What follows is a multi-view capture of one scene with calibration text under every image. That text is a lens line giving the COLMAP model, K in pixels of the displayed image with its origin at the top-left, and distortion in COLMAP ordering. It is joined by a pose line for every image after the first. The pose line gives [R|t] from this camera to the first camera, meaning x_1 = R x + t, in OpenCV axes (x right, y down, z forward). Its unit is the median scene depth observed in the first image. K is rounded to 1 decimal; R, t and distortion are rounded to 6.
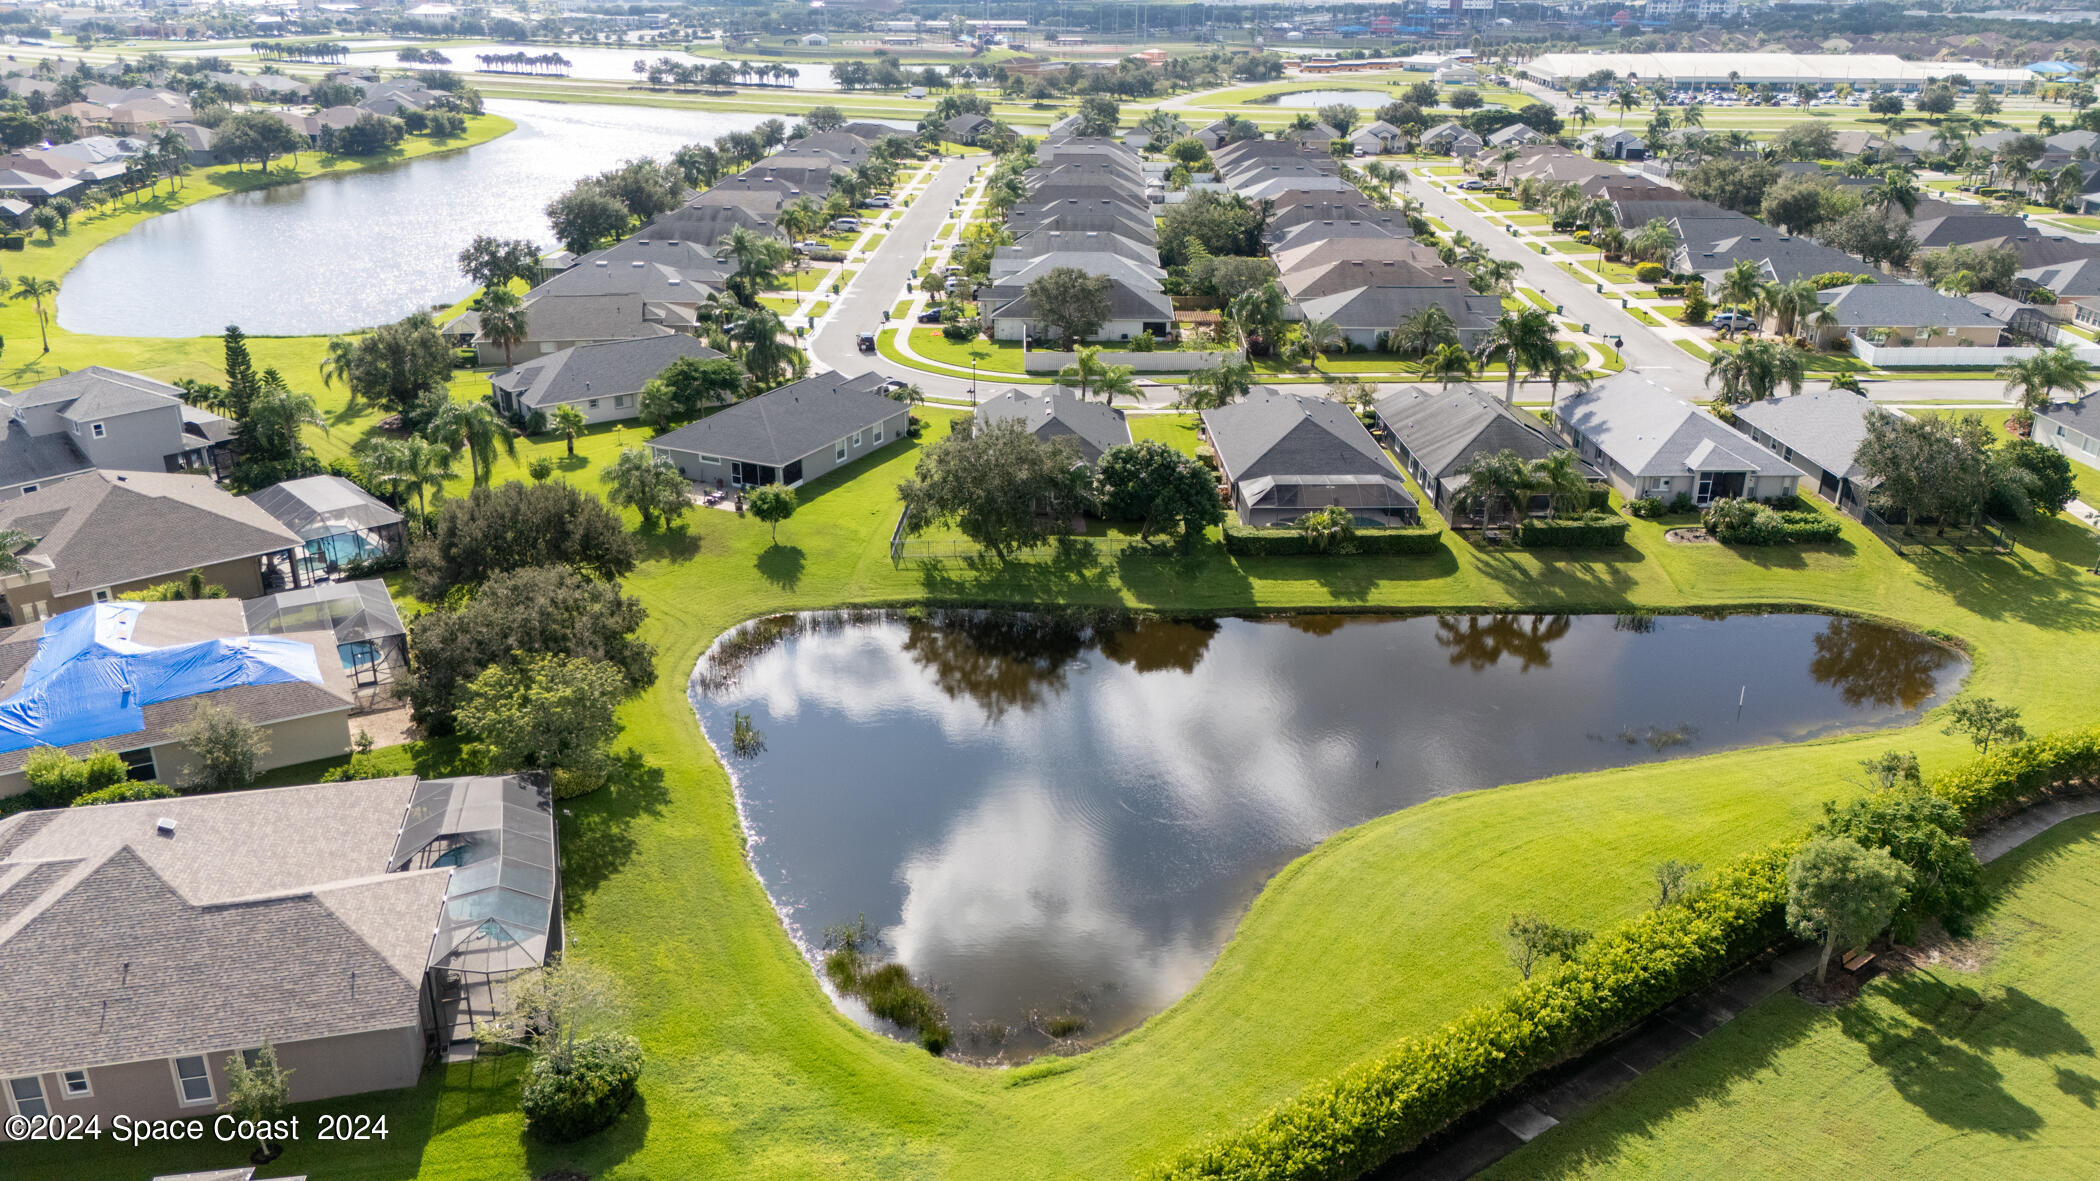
lens RADIAL K [[1559.1, 0, 1050.0], [0, 1559.1, 590.5], [0, 0, 1]] dist [0.074211, -0.070558]
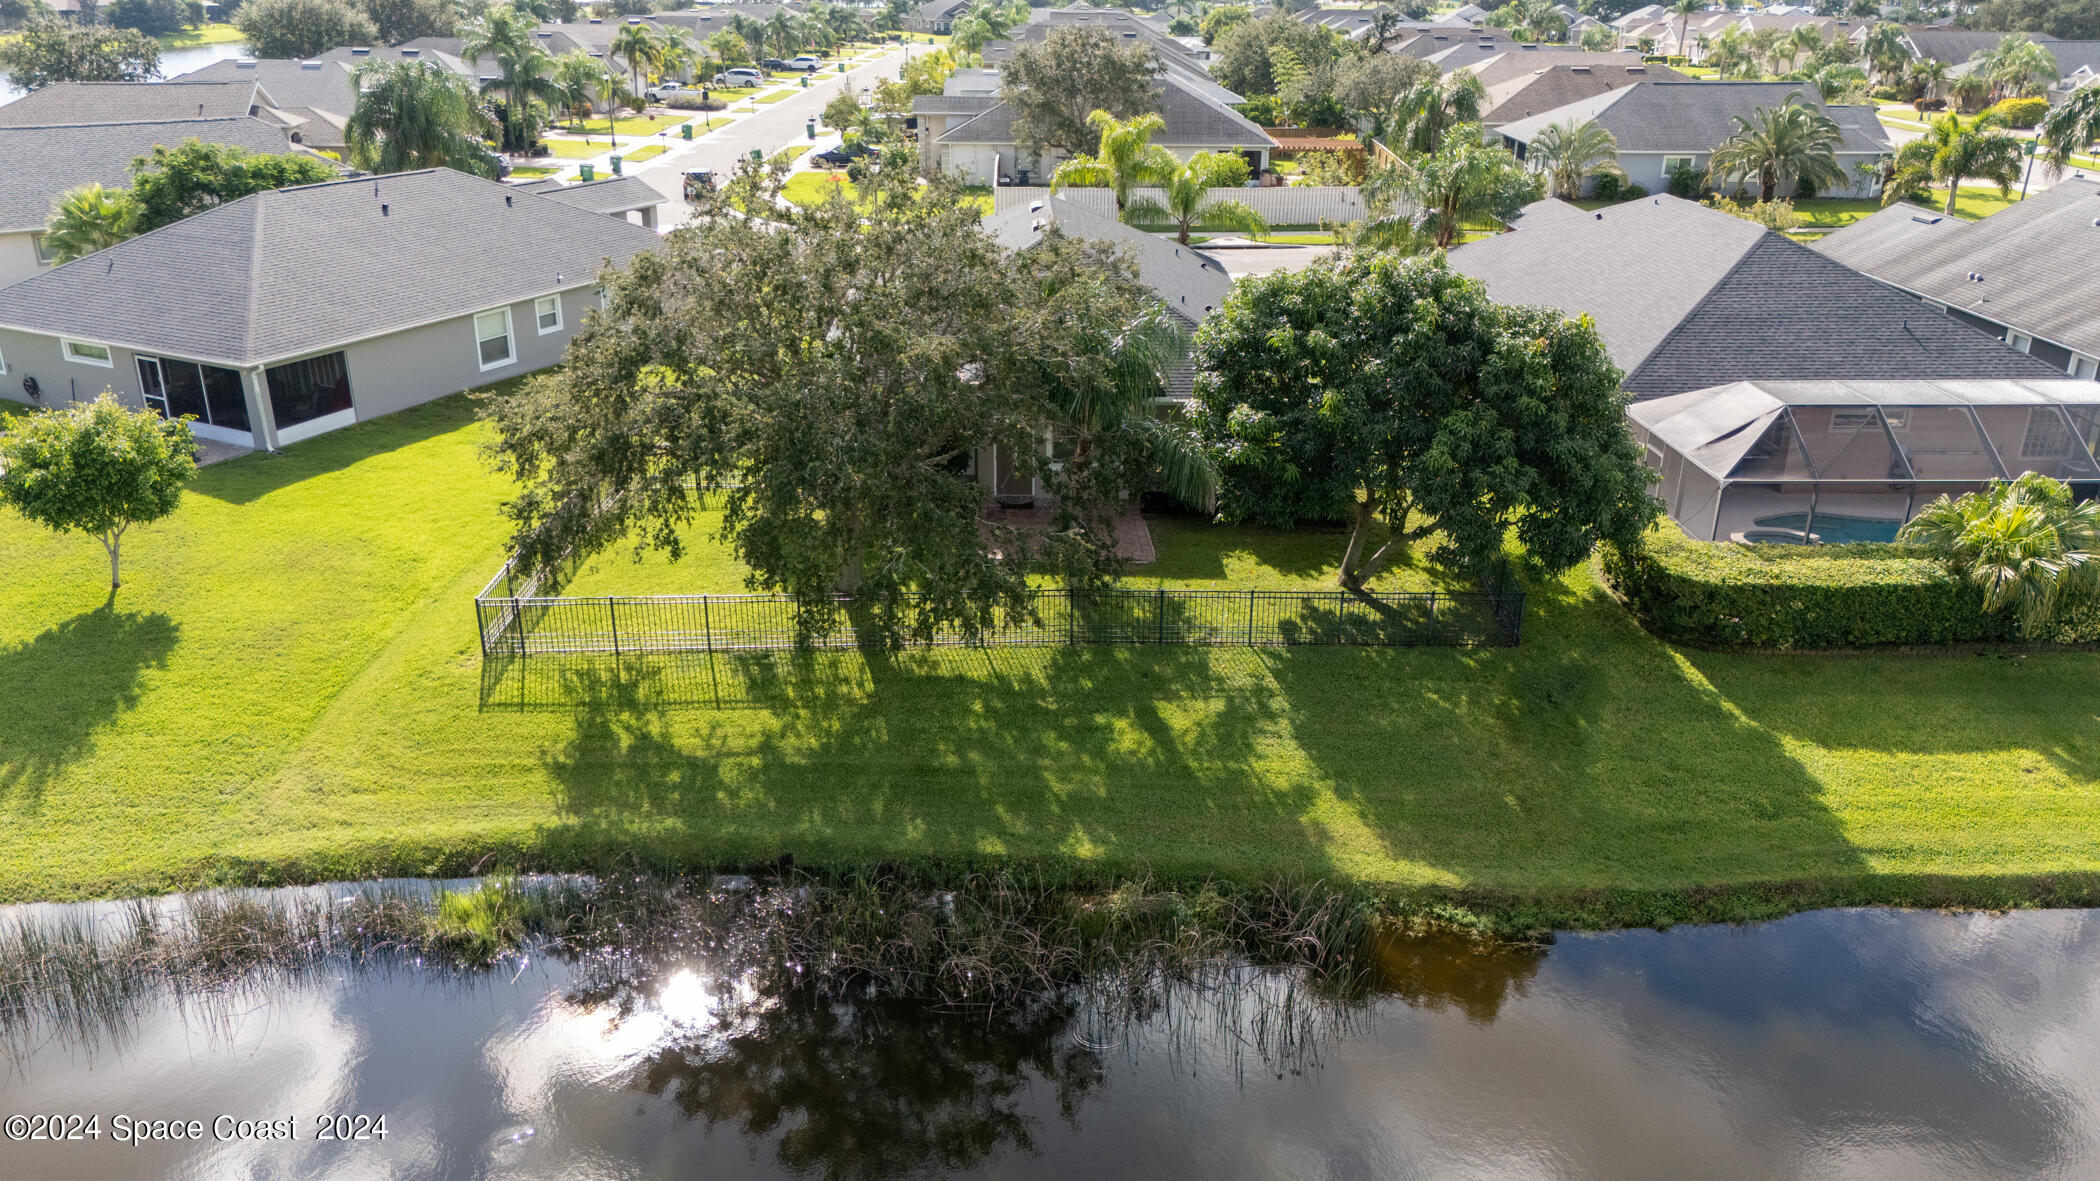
lens RADIAL K [[1559.1, 0, 1050.0], [0, 1559.1, 590.5], [0, 0, 1]] dist [0.074211, -0.070558]
pose [[0.999996, -0.000713, 0.002700, 0.000877], [0.000704, 0.999995, 0.003085, -0.033998], [-0.002702, -0.003083, 0.999992, 0.711715]]
